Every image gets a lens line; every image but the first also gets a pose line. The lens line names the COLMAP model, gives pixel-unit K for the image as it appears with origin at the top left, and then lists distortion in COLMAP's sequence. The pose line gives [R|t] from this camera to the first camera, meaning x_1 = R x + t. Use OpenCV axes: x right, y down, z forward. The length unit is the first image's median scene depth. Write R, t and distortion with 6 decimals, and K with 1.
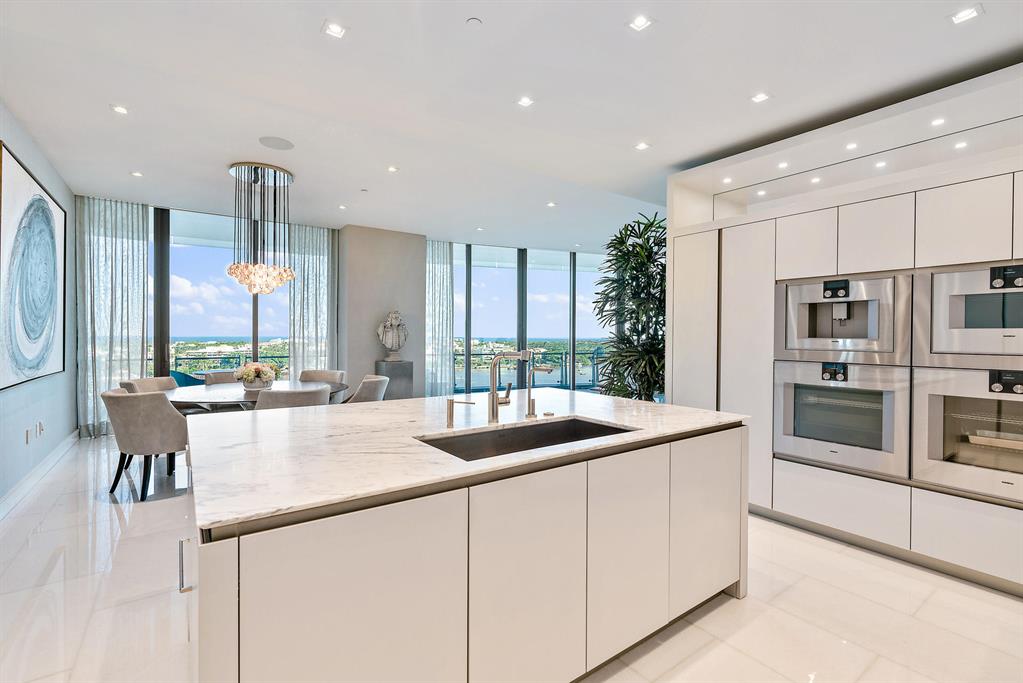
lens RADIAL K [[467.9, 0, 510.4], [0, 467.9, 337.0], [0, 0, 1]] dist [0.012773, 0.002337]
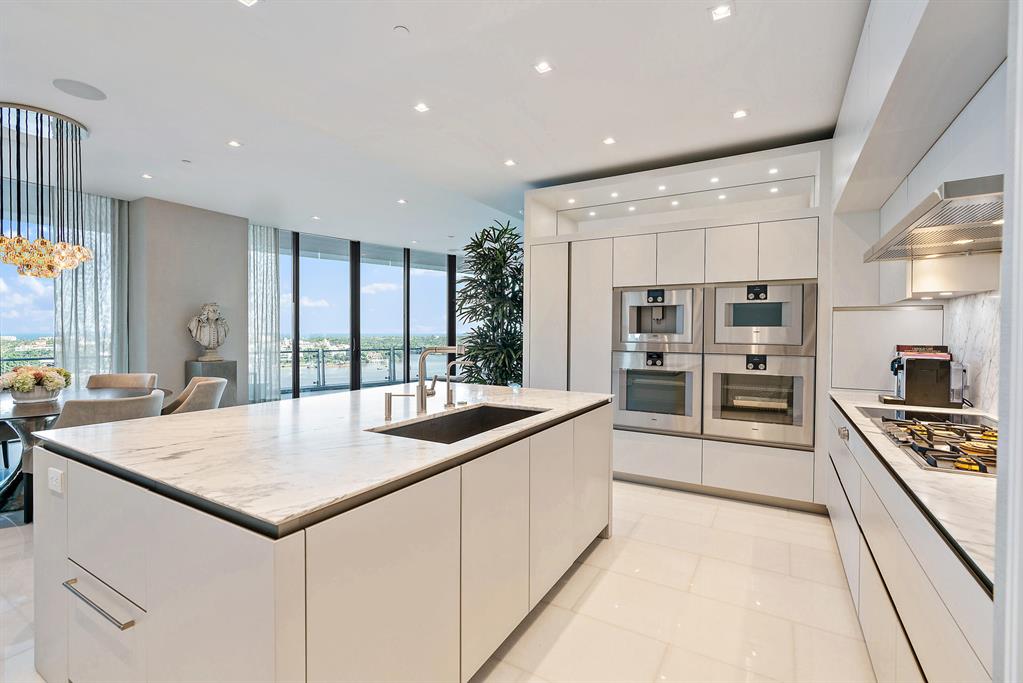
lens RADIAL K [[467.9, 0, 507.7], [0, 467.9, 337.0], [0, 0, 1]] dist [0.012773, 0.002337]
pose [[0.918803, -0.005468, 0.394678, -0.191238], [0.001401, 0.999943, 0.010593, -0.001361], [-0.394713, -0.009180, 0.918758, -0.037490]]
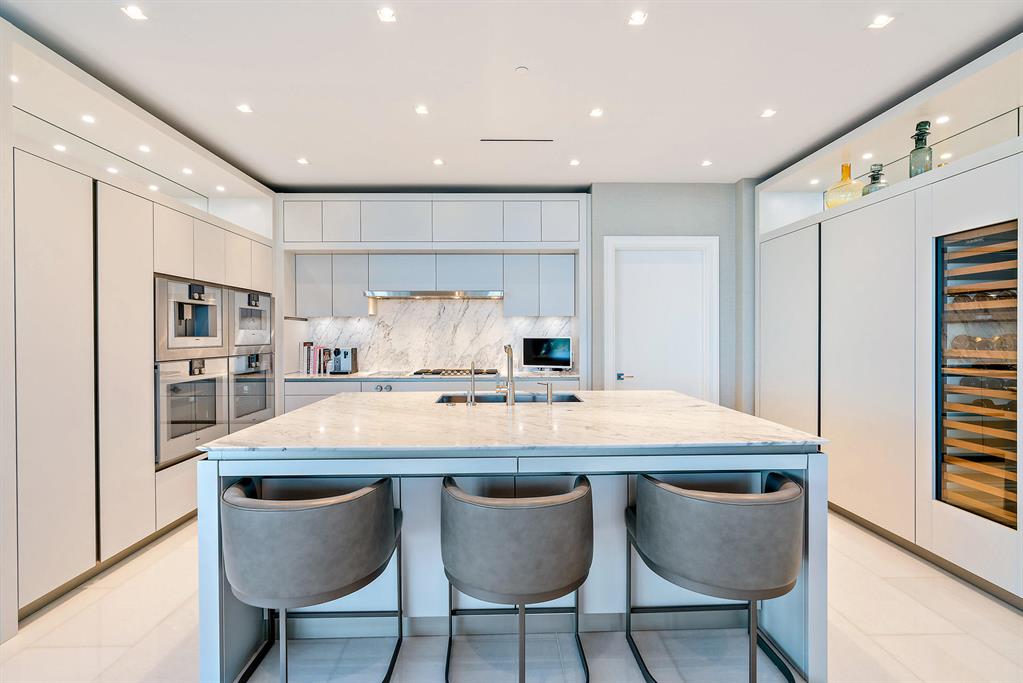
lens RADIAL K [[467.9, 0, 511.1], [0, 467.9, 339.2], [0, 0, 1]] dist [0.012773, 0.002337]
pose [[-0.824994, -0.006299, 0.565107, -0.507180], [0.000450, 0.999930, 0.011802, -0.003217], [-0.565142, 0.009990, -0.824933, 1.388061]]
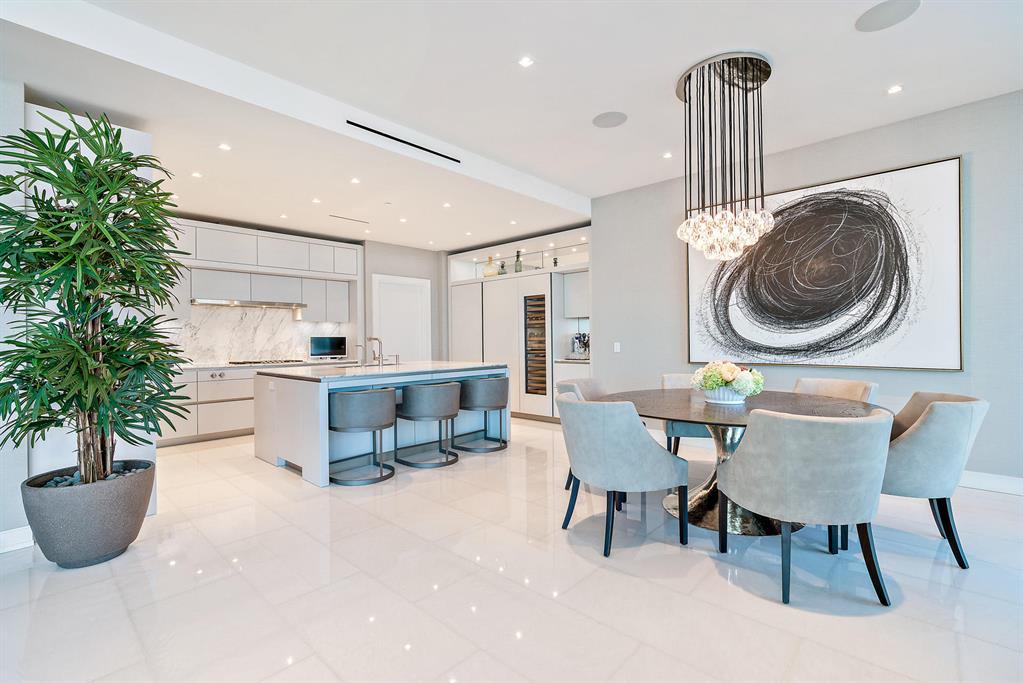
lens RADIAL K [[467.9, 0, 517.2], [0, 467.9, 342.4], [0, 0, 1]] dist [0.012773, 0.002337]
pose [[-0.981389, 0.010253, -0.191759, -0.186873], [0.009624, 0.999945, 0.004213, 0.038039], [0.191791, 0.002289, -0.981433, 2.464660]]
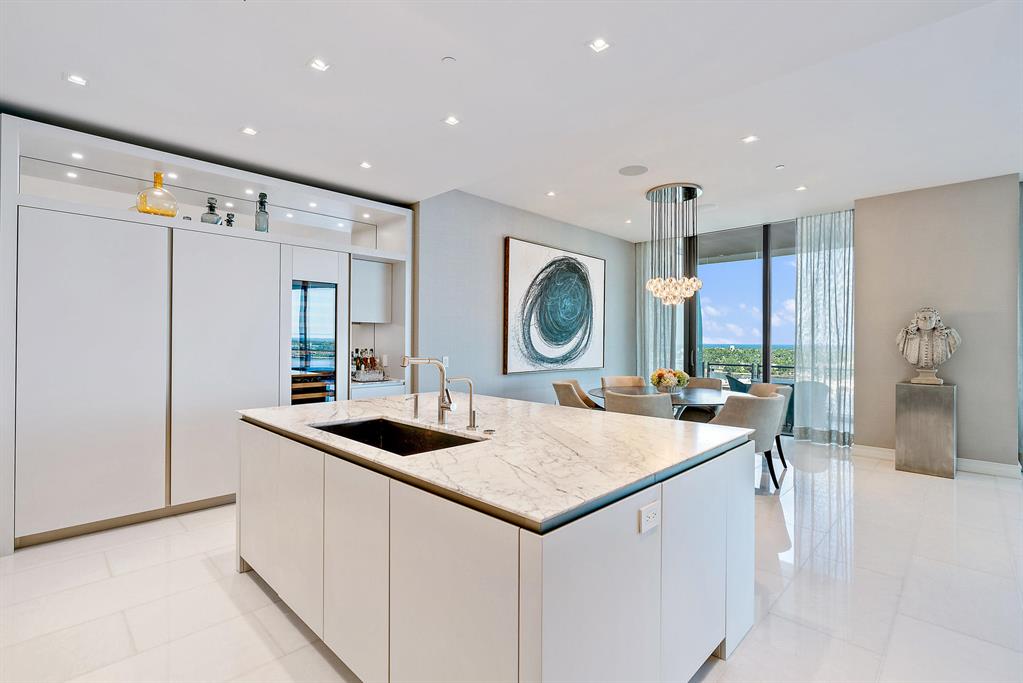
lens RADIAL K [[467.9, 0, 511.1], [0, 467.9, 341.1], [0, 0, 1]] dist [0.012773, 0.002337]
pose [[0.149949, 0.002002, -0.988692, 0.721772], [-0.009081, 0.999959, 0.000648, -0.006988], [0.988652, 0.008881, 0.149961, 0.682453]]
